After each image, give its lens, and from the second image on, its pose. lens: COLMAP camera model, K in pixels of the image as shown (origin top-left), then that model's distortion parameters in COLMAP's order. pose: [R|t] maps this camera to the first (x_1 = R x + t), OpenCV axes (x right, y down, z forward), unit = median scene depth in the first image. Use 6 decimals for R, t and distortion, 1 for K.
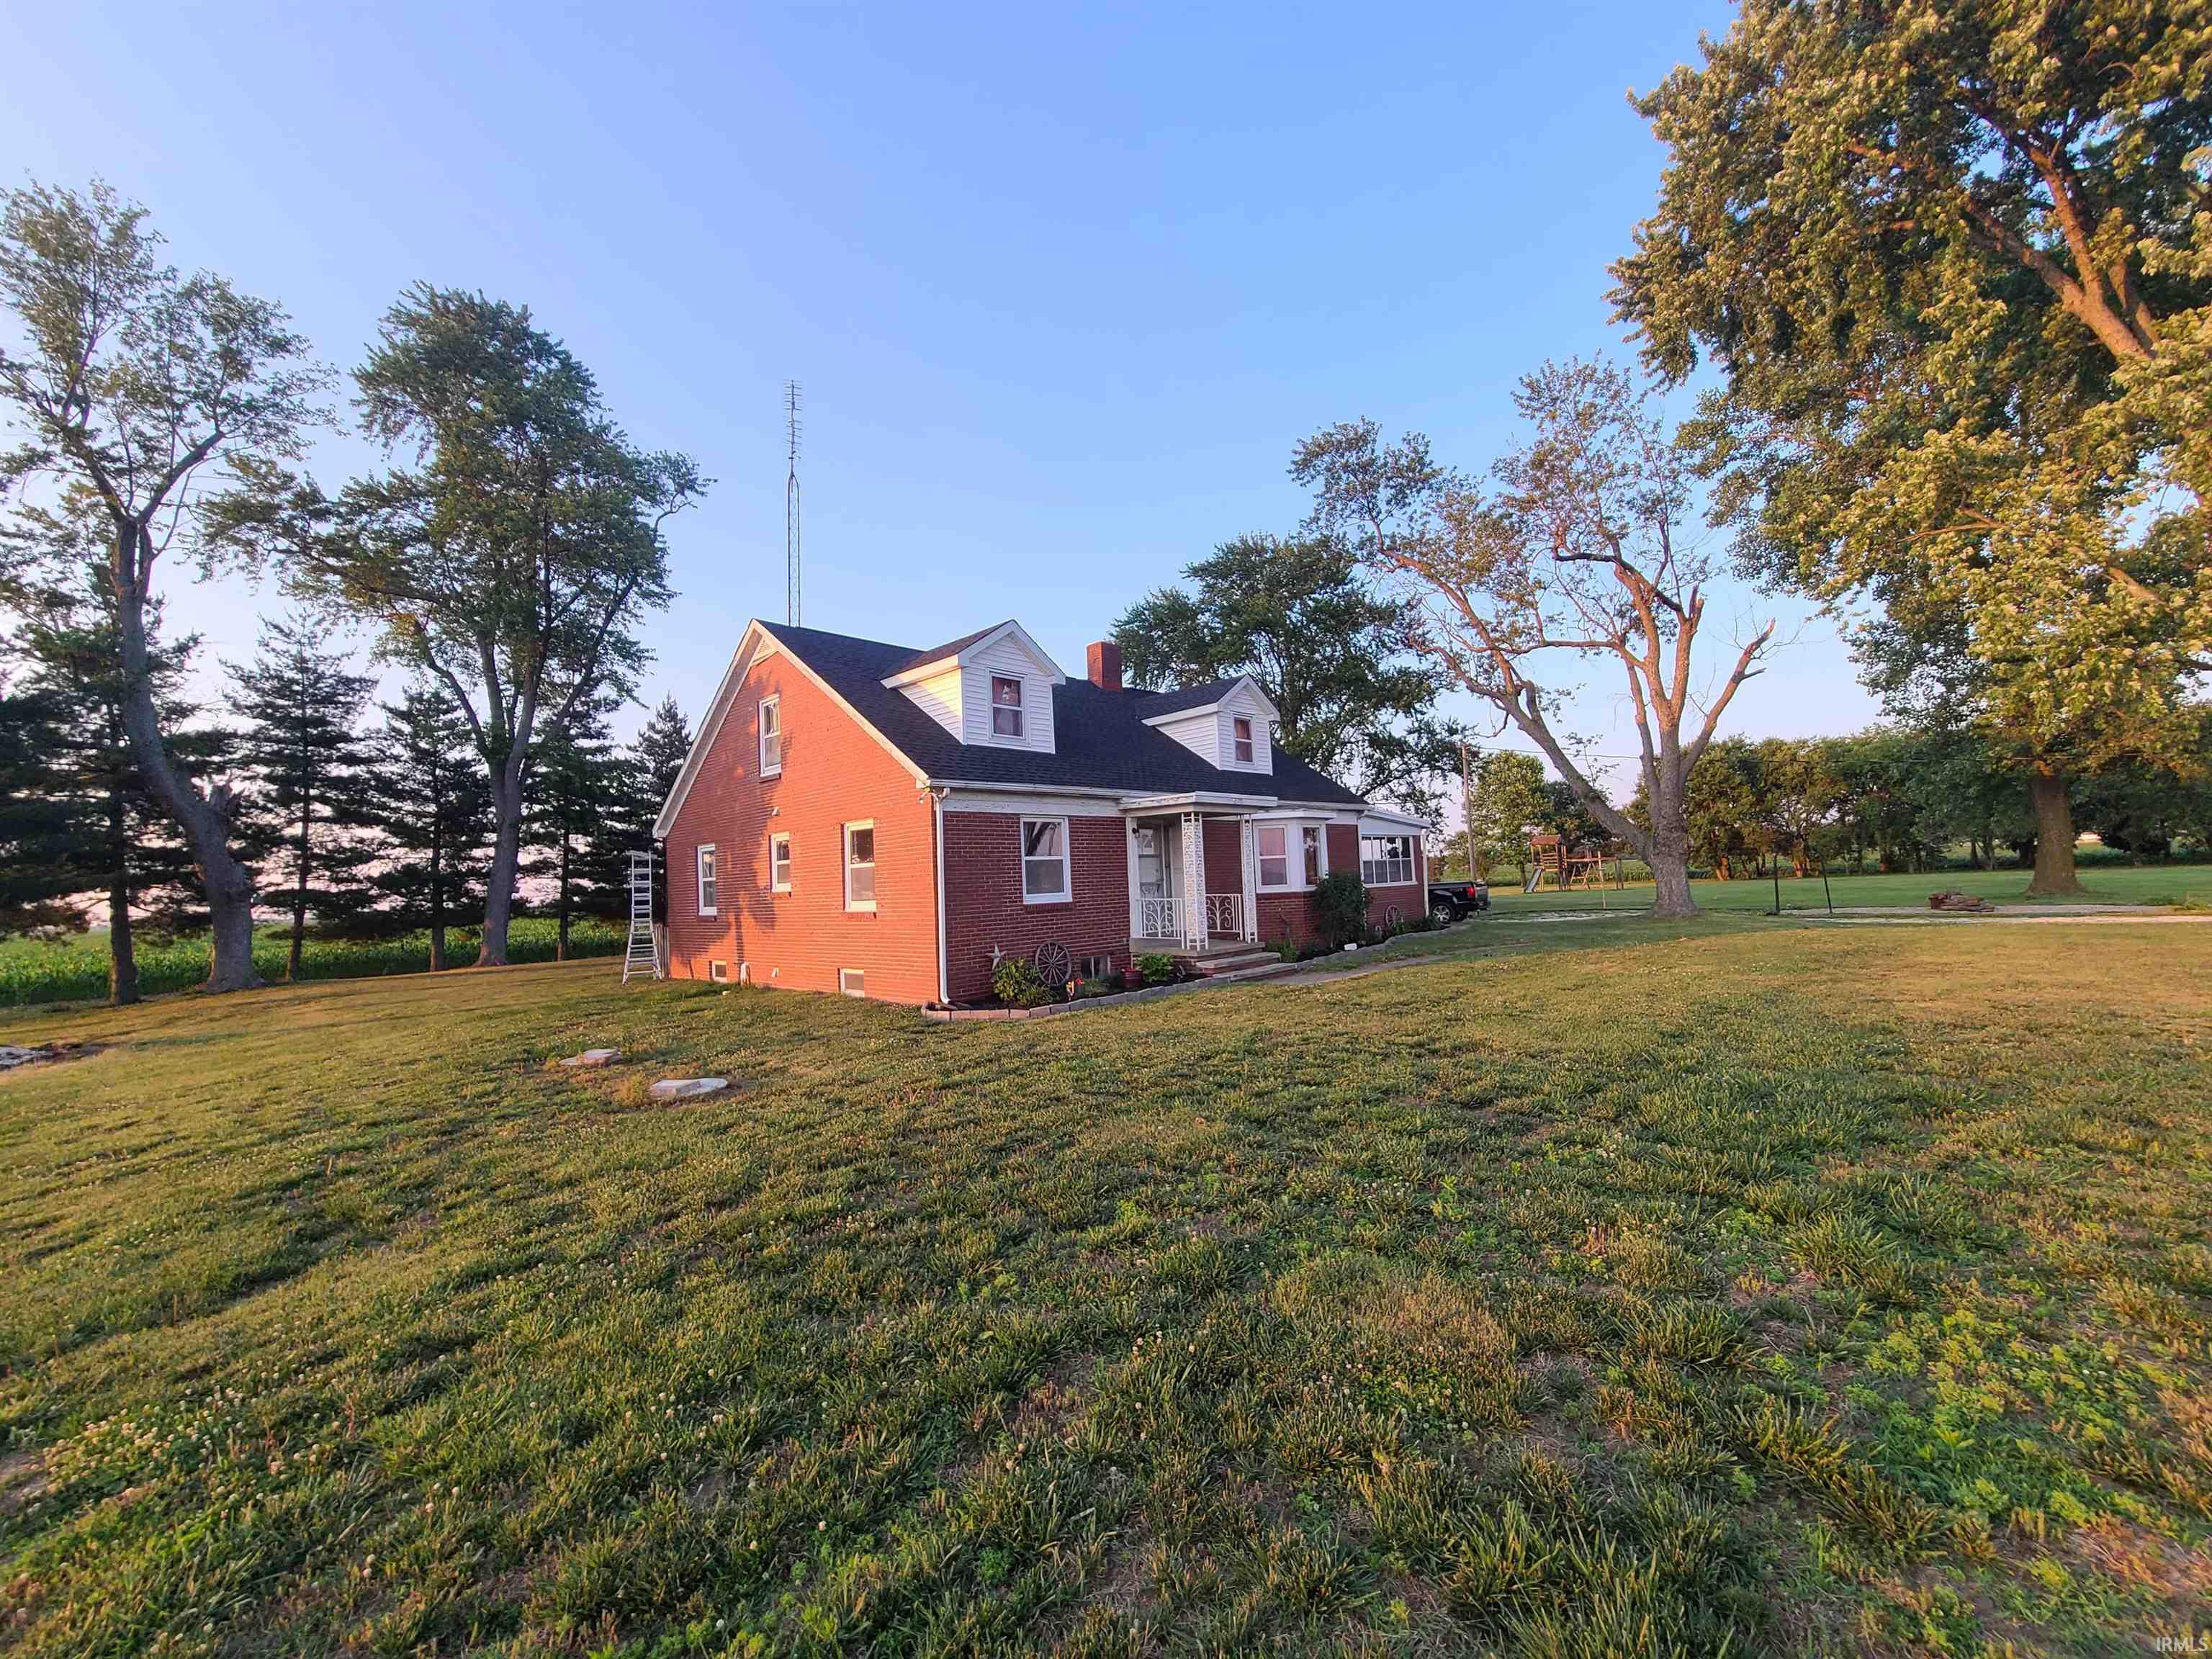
lens RADIAL K [[901.5, 0, 1116.0], [0, 901.5, 833.0], [0, 0, 1]] dist [0.001539, -0.000361]
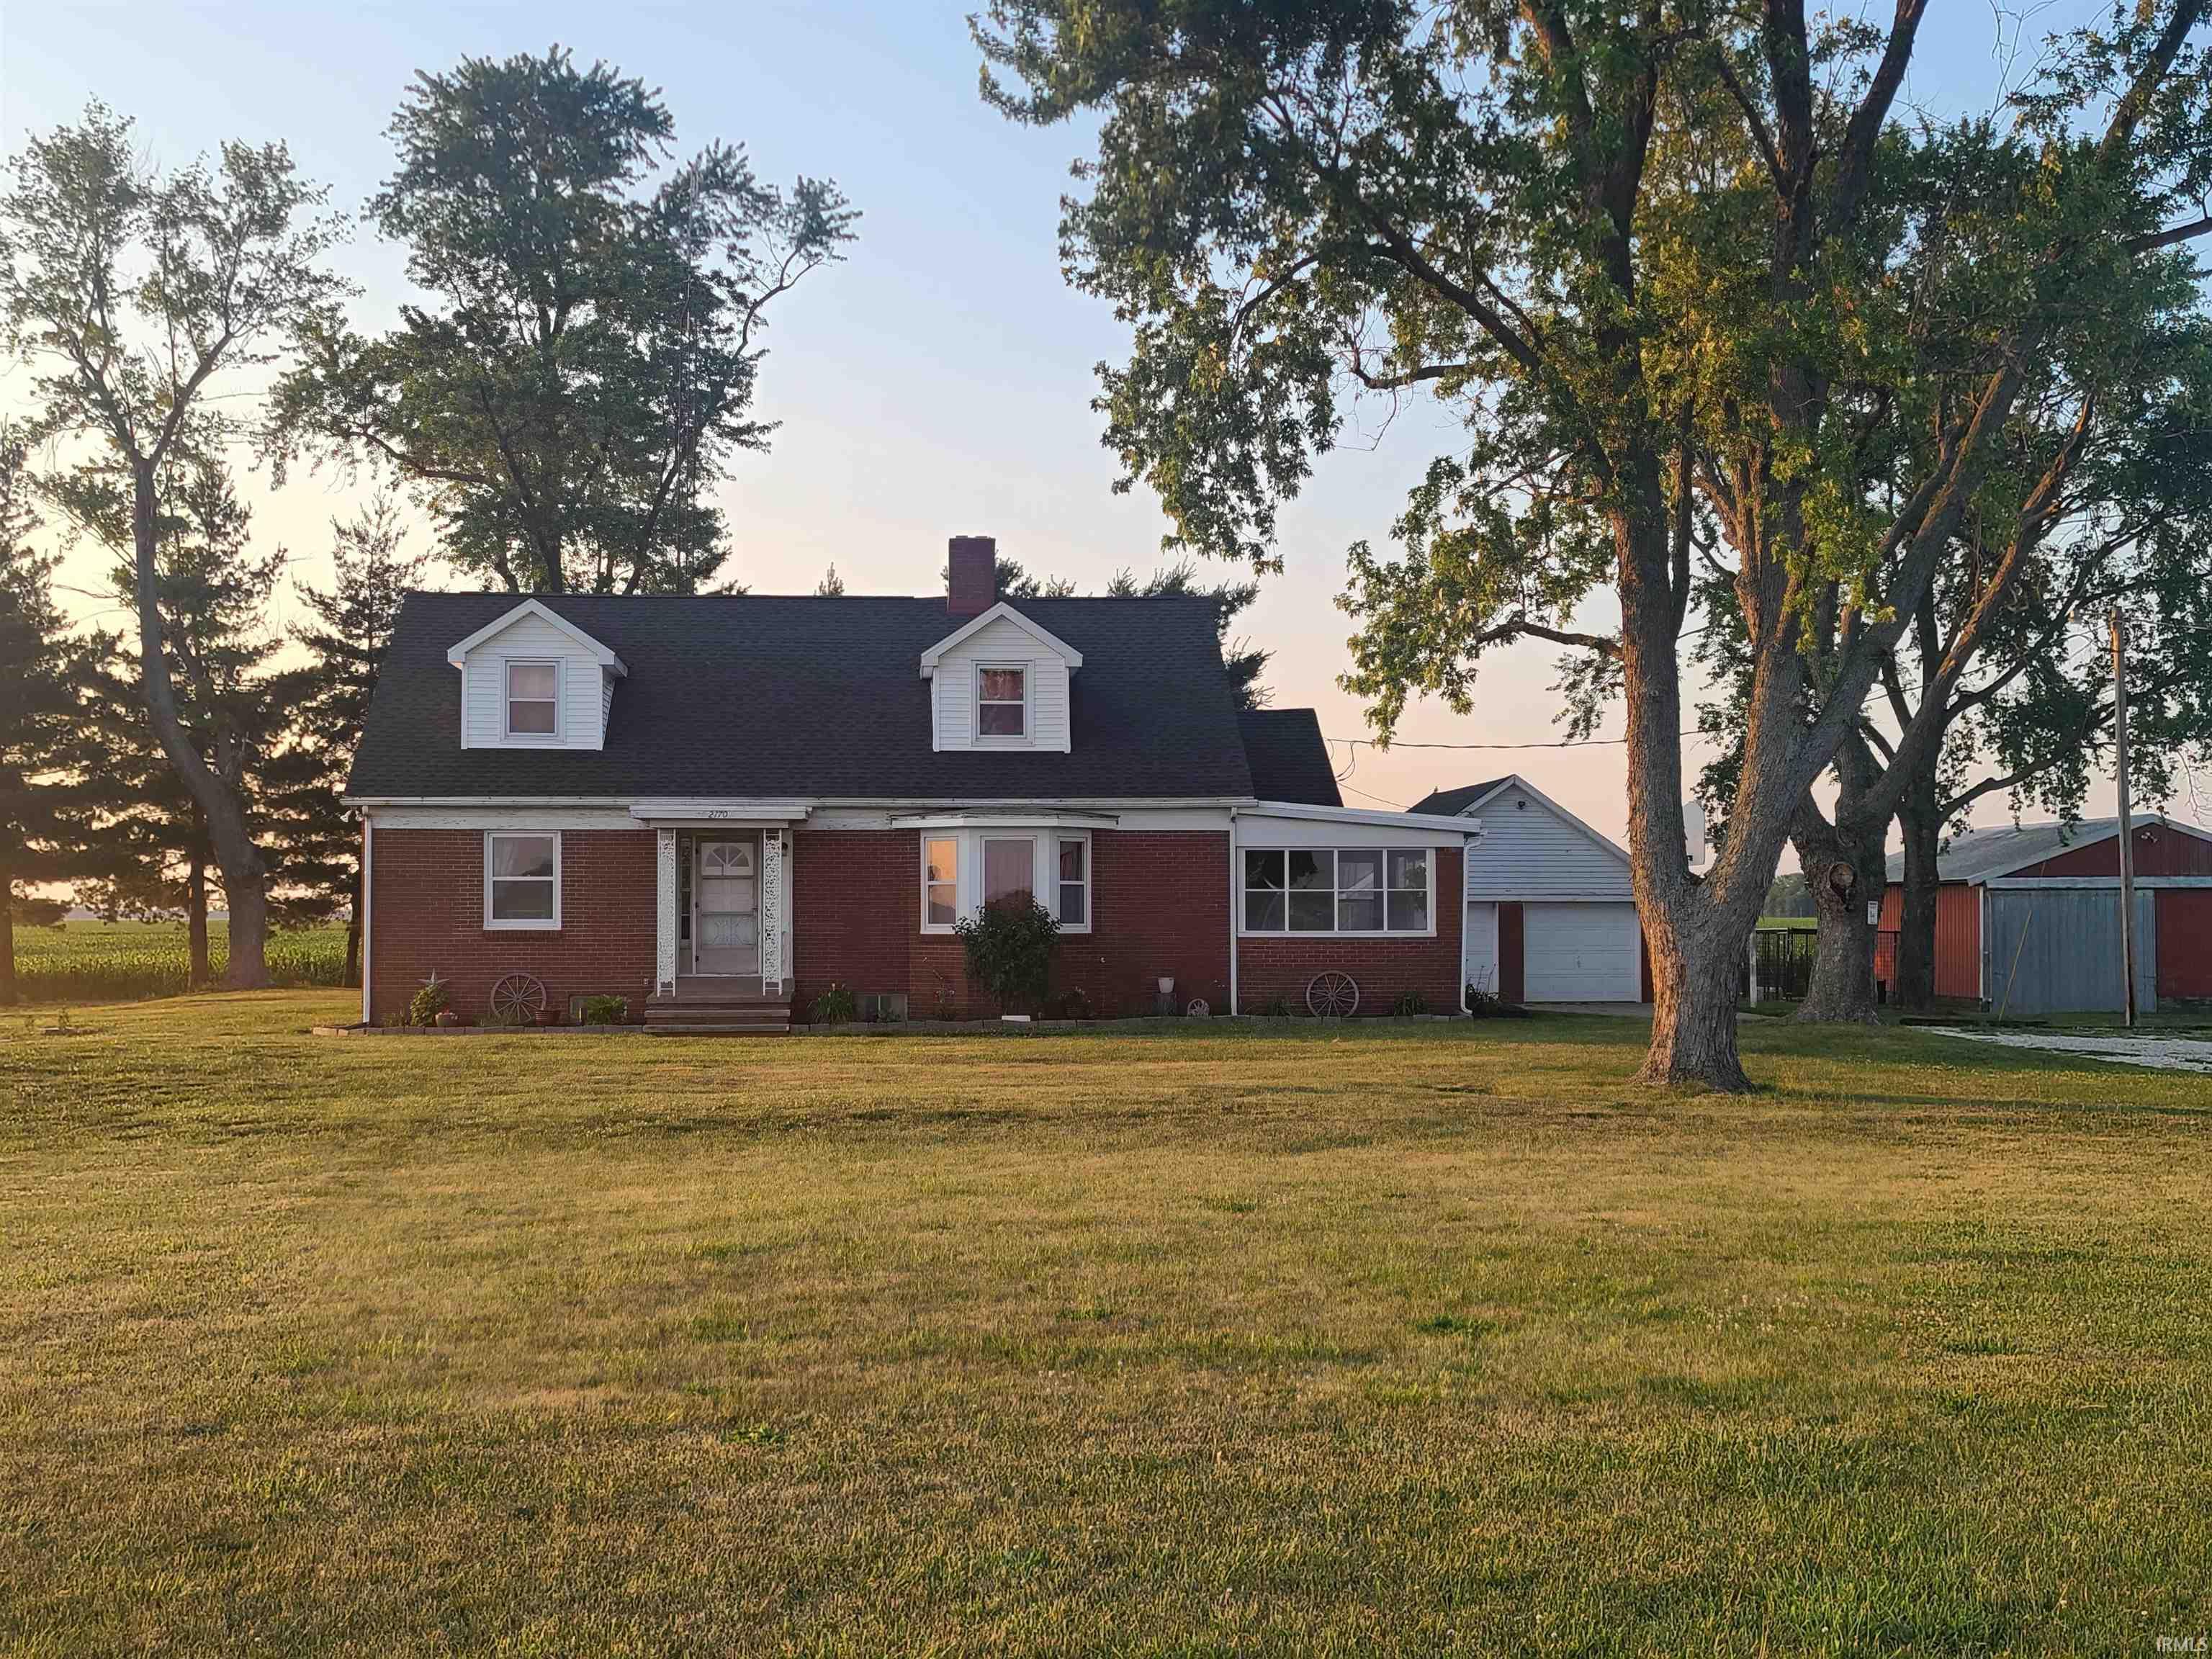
lens RADIAL K [[2657.8, 0, 1093.7], [0, 2657.8, 830.2], [0, 0, 1]] dist [0.089871, 0.000000]
pose [[0.743146, 0.026555, -0.668602, 1.107902], [-0.001583, 0.999279, 0.037929, -0.063505], [0.669128, -0.027129, 0.742652, -0.290038]]
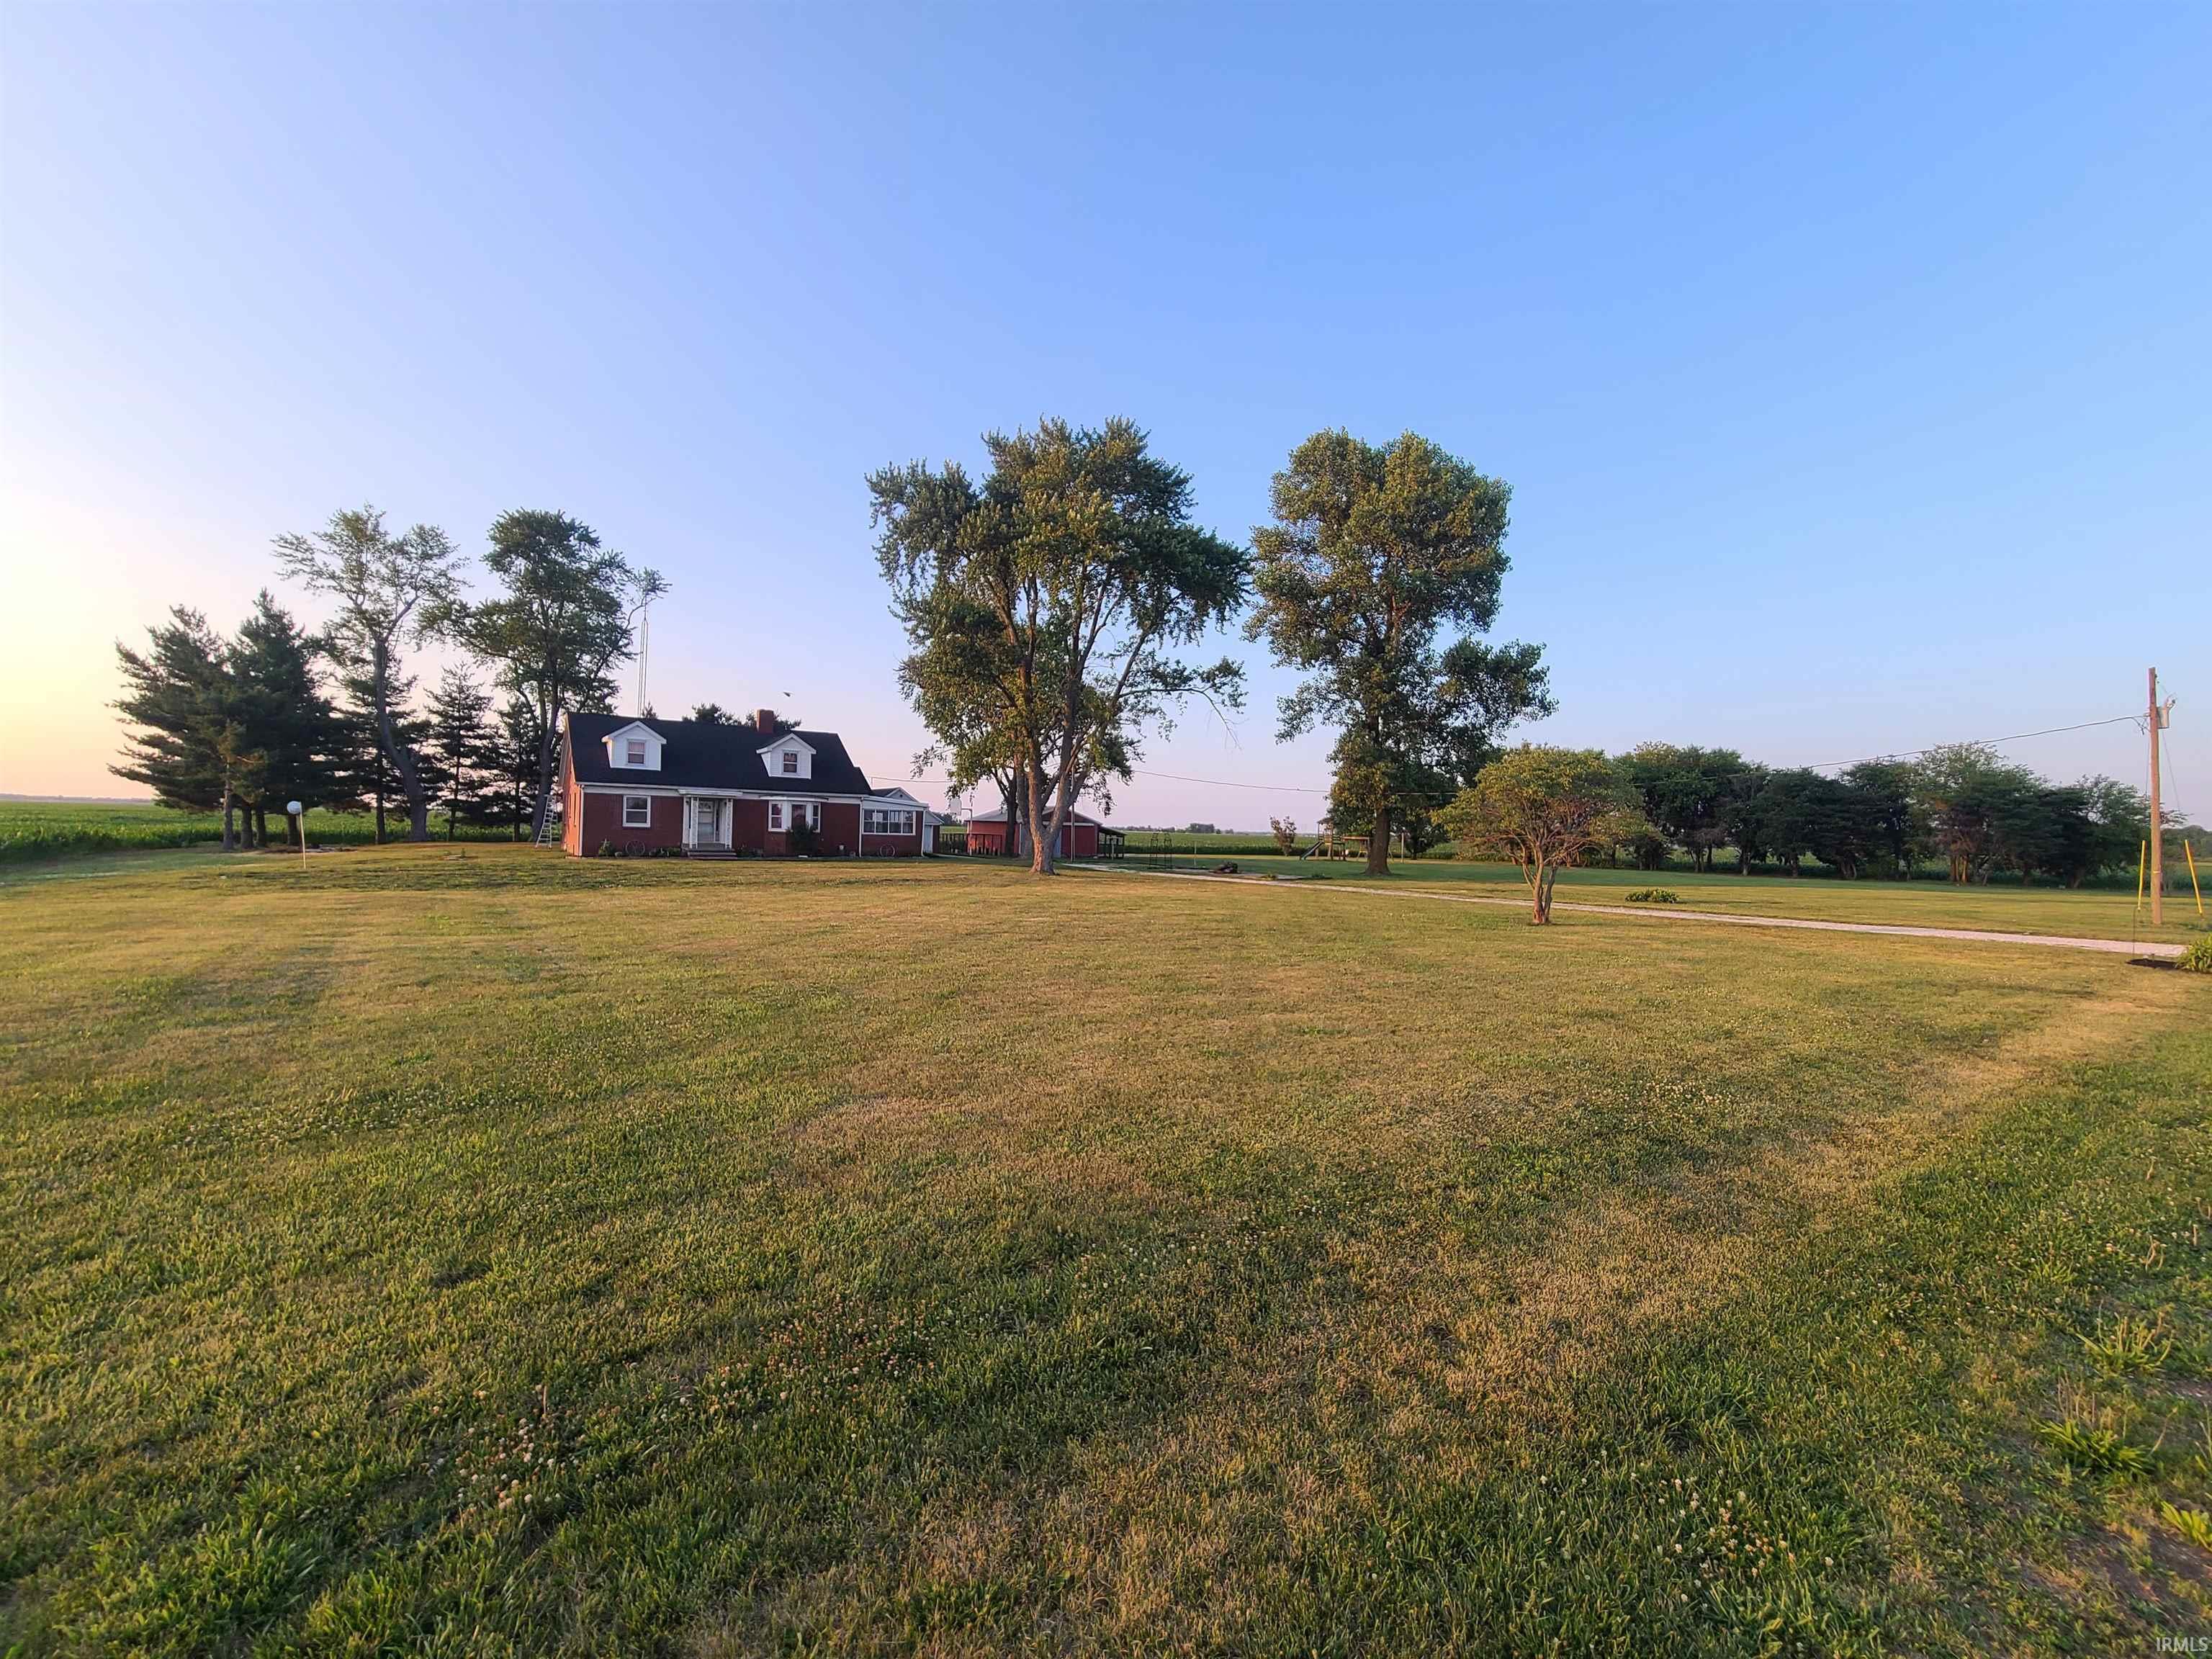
lens RADIAL K [[901.5, 0, 1116.8], [0, 901.5, 834.9], [0, 0, 1]] dist [0.001539, -0.000361]
pose [[0.977700, 0.078287, -0.194867, 1.022926], [-0.066984, 0.995703, 0.063945, -0.092881], [0.199036, -0.049467, 0.978743, -0.755991]]
